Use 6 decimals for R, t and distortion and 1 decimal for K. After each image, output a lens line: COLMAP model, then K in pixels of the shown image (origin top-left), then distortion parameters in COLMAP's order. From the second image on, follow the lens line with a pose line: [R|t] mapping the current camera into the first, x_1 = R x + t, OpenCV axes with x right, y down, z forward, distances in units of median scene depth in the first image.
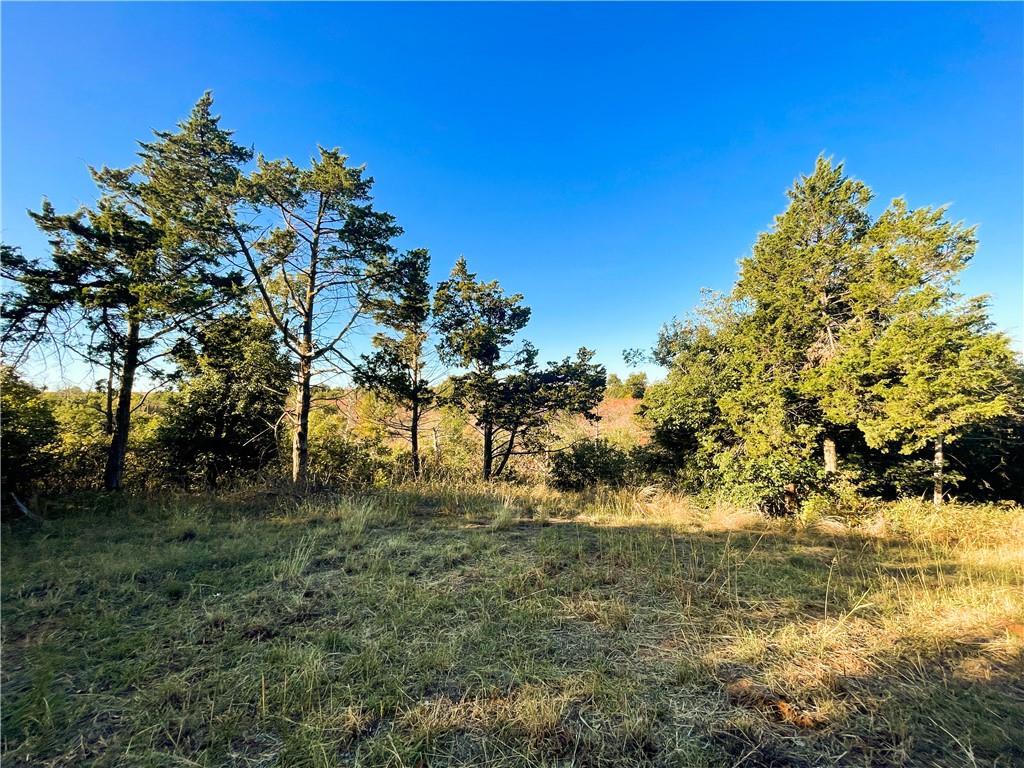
lens RADIAL K [[409.5, 0, 510.0], [0, 409.5, 388.5], [0, 0, 1]] dist [0.000415, -0.000068]
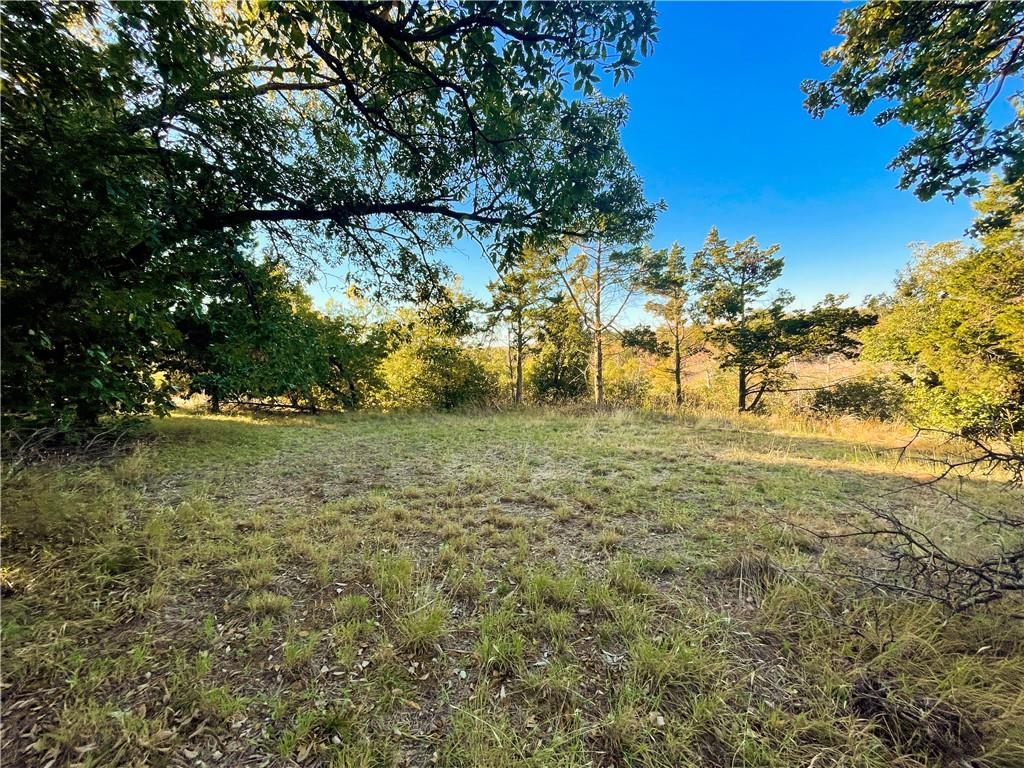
lens RADIAL K [[409.5, 0, 511.6], [0, 409.5, 384.9], [0, 0, 1]] dist [0.000415, -0.000068]
pose [[0.758612, 0.002336, -0.651538, 0.282565], [0.086445, 0.990792, 0.104203, -0.054699], [0.645782, -0.135372, 0.751425, -0.443550]]
